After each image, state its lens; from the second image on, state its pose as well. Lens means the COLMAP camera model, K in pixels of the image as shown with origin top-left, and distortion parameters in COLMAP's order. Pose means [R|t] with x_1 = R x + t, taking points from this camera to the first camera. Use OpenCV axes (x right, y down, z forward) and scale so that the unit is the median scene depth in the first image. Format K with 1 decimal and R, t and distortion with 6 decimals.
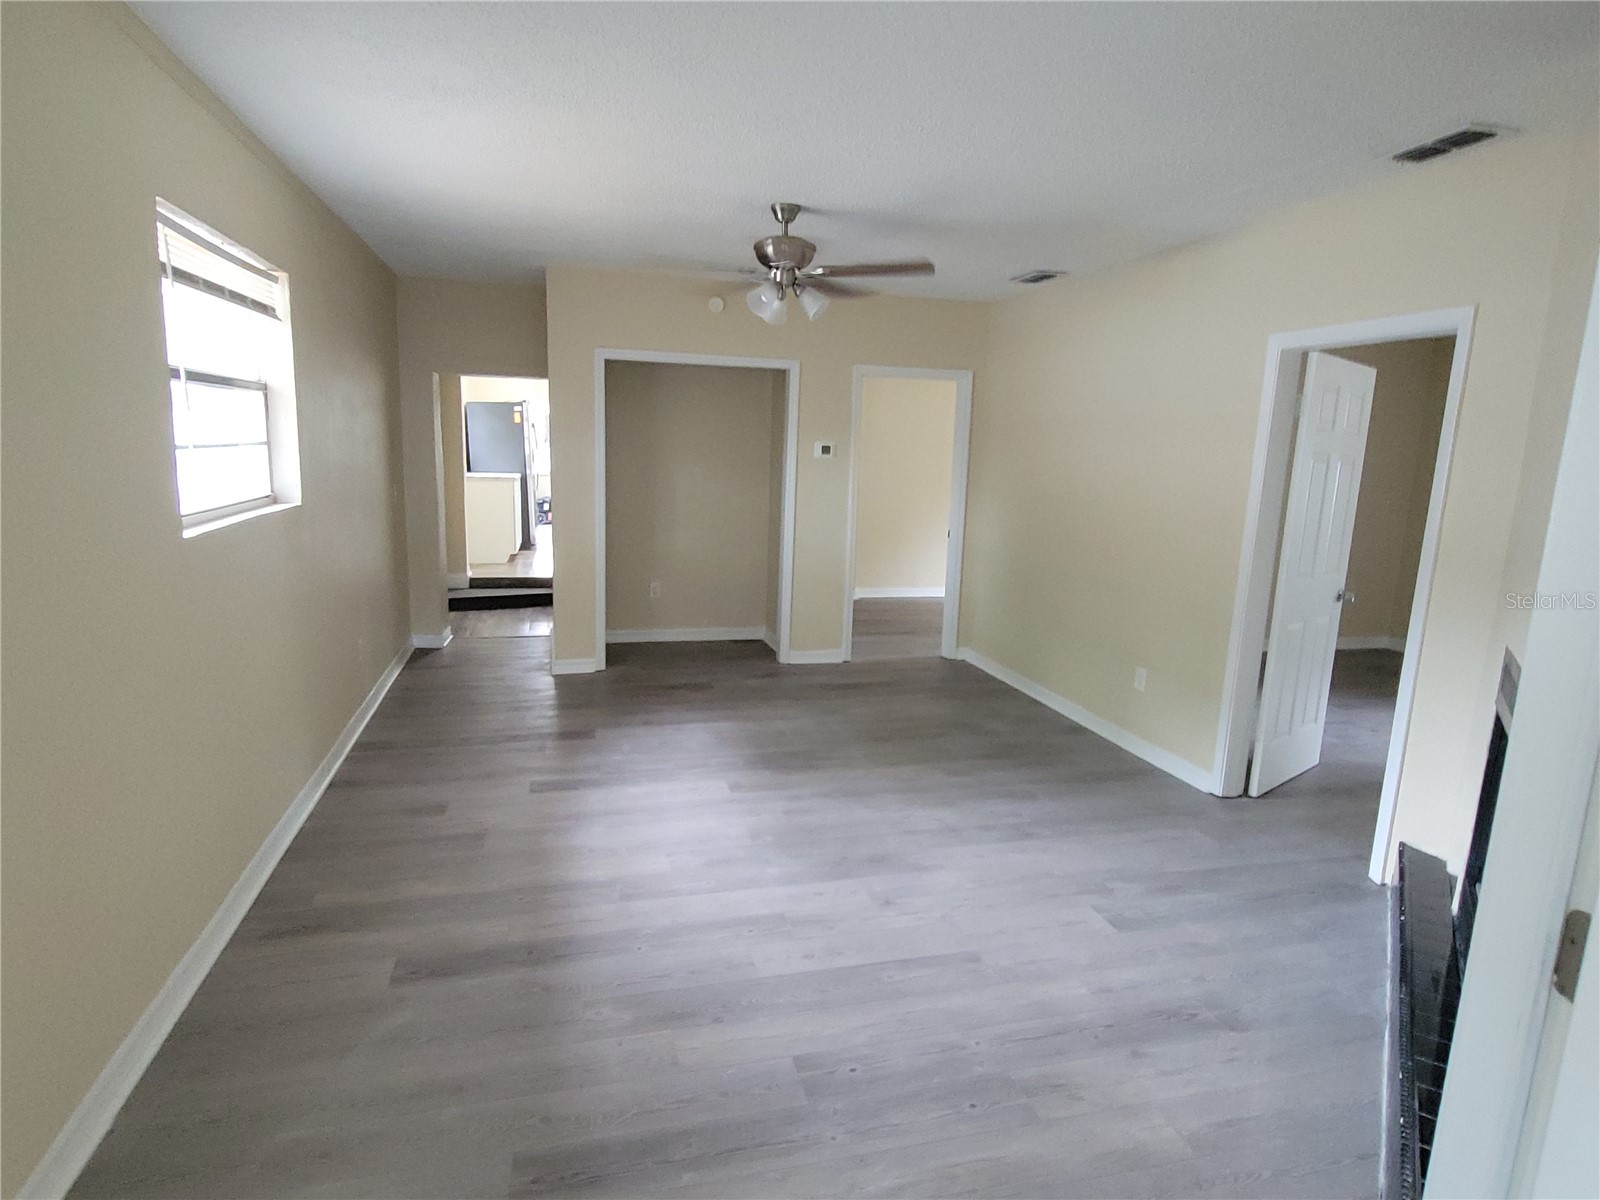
lens RADIAL K [[853.6, 0, 800.0], [0, 853.6, 600.0], [0, 0, 1]] dist [-0.040609, -0.000055]
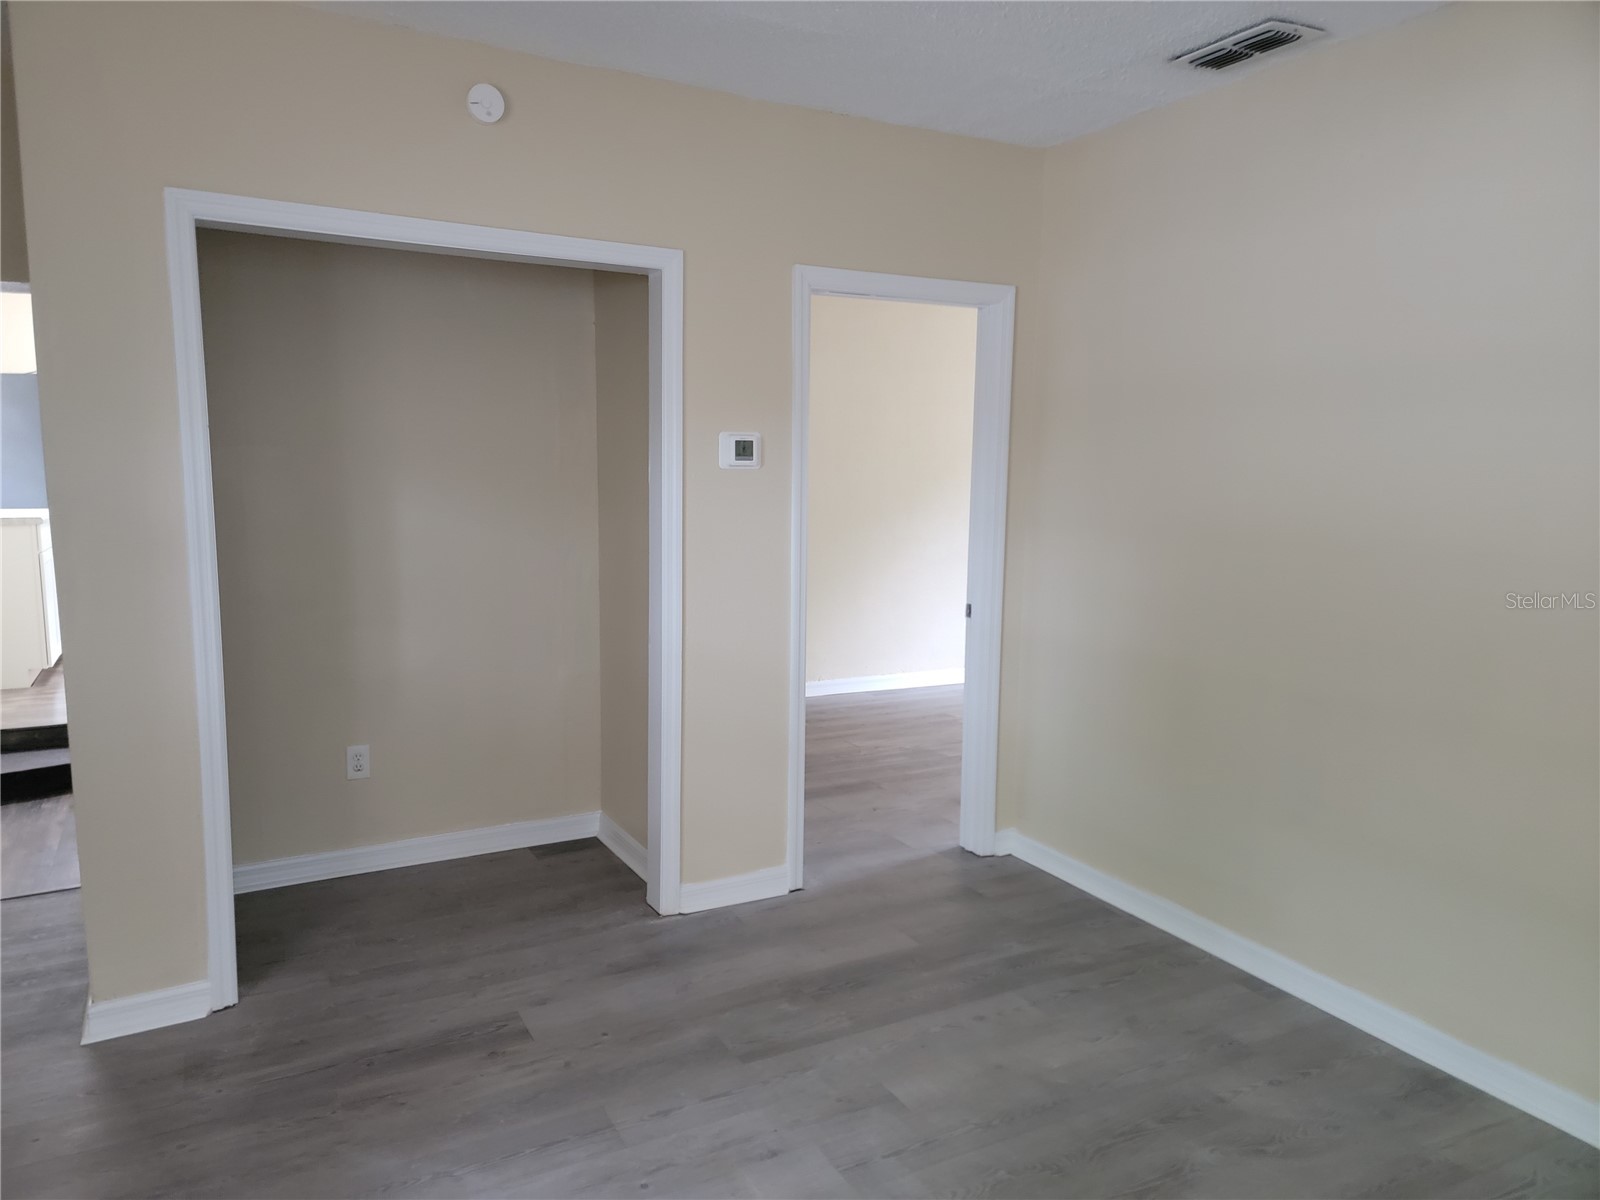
lens RADIAL K [[1109.3, 0, 801.8], [0, 1109.3, 609.4], [0, 0, 1]] dist [0.071322, -0.065547]
pose [[0.973850, -0.050030, 0.221615, -0.073569], [0.058783, 0.997723, -0.033077, -0.064886], [-0.219455, 0.045239, 0.974573, 0.391281]]
